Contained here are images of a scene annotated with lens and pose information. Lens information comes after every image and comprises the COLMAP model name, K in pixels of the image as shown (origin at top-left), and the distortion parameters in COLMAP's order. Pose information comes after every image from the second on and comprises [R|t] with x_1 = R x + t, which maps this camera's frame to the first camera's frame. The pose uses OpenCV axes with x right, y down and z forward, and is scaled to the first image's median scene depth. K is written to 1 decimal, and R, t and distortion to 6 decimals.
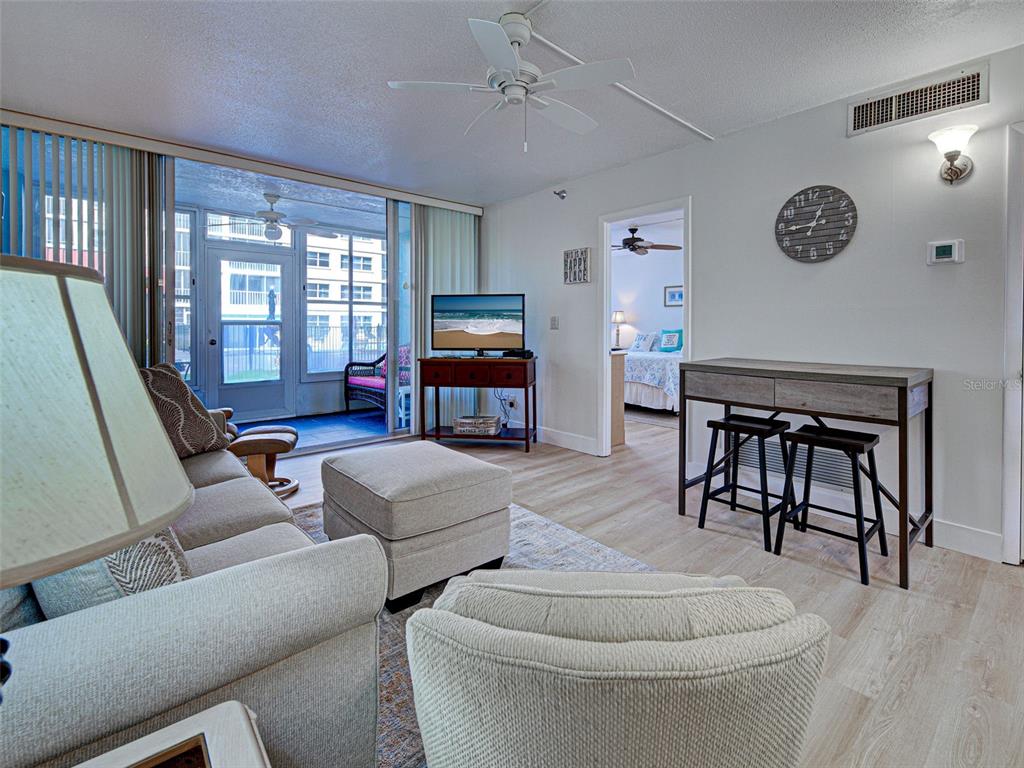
lens RADIAL K [[467.9, 0, 553.5], [0, 467.9, 326.9], [0, 0, 1]] dist [0.016858, -0.006575]
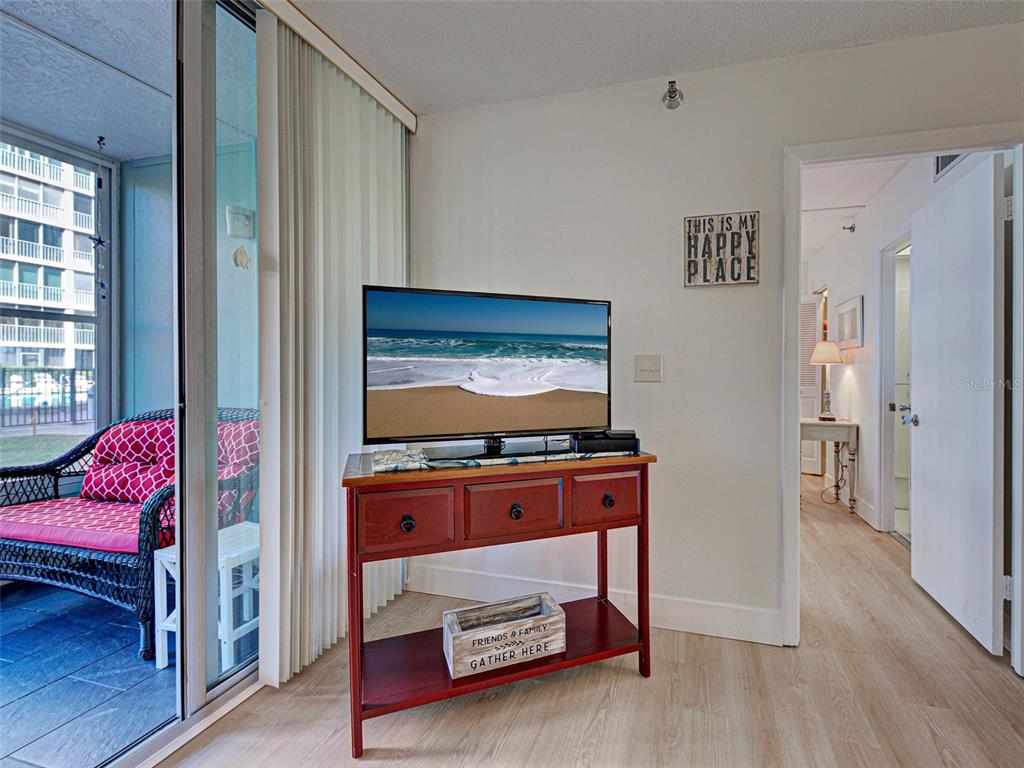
lens RADIAL K [[467.9, 0, 574.0], [0, 467.9, 373.8], [0, 0, 1]] dist [0.016858, -0.006575]
pose [[0.855744, -0.000702, 0.517399, -0.309151], [-0.002201, 0.999985, 0.004997, -0.004639], [-0.517395, -0.005415, 0.855729, 0.628893]]
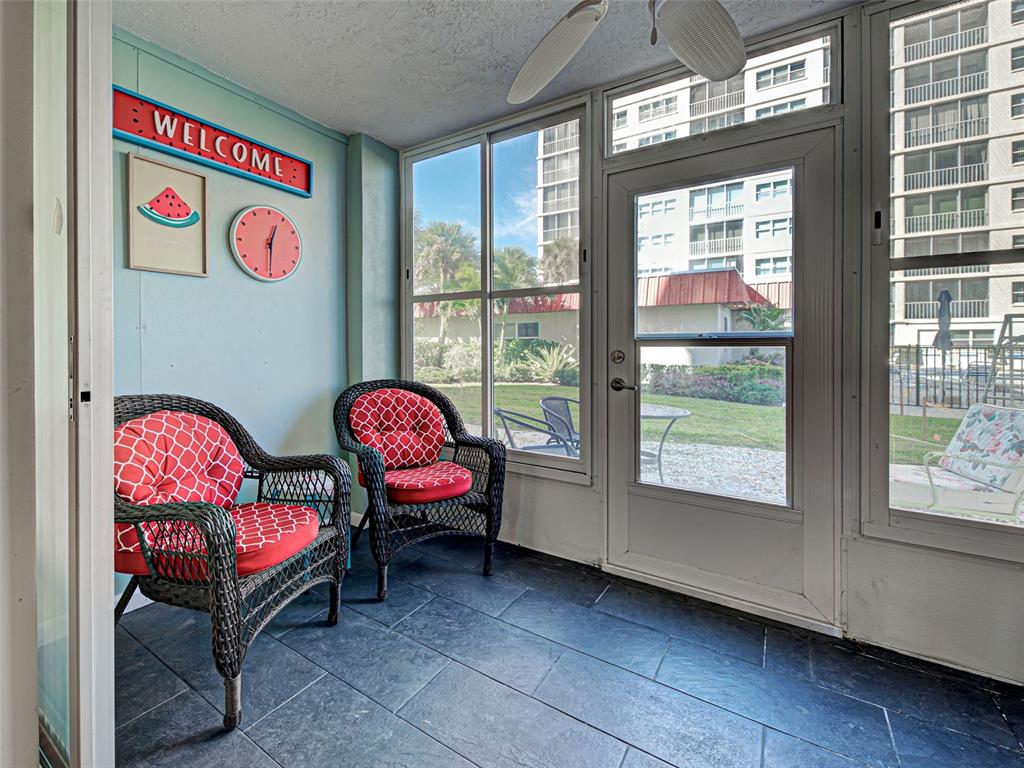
lens RADIAL K [[462.6, 0, 432.1], [0, 462.6, 346.7], [0, 0, 1]] dist [0.009036, -0.002907]
pose [[0.169664, 0.005164, -0.985488, -0.387092], [-0.004069, 0.999981, 0.004539, -0.003642], [0.985494, 0.003240, 0.169682, 0.903196]]
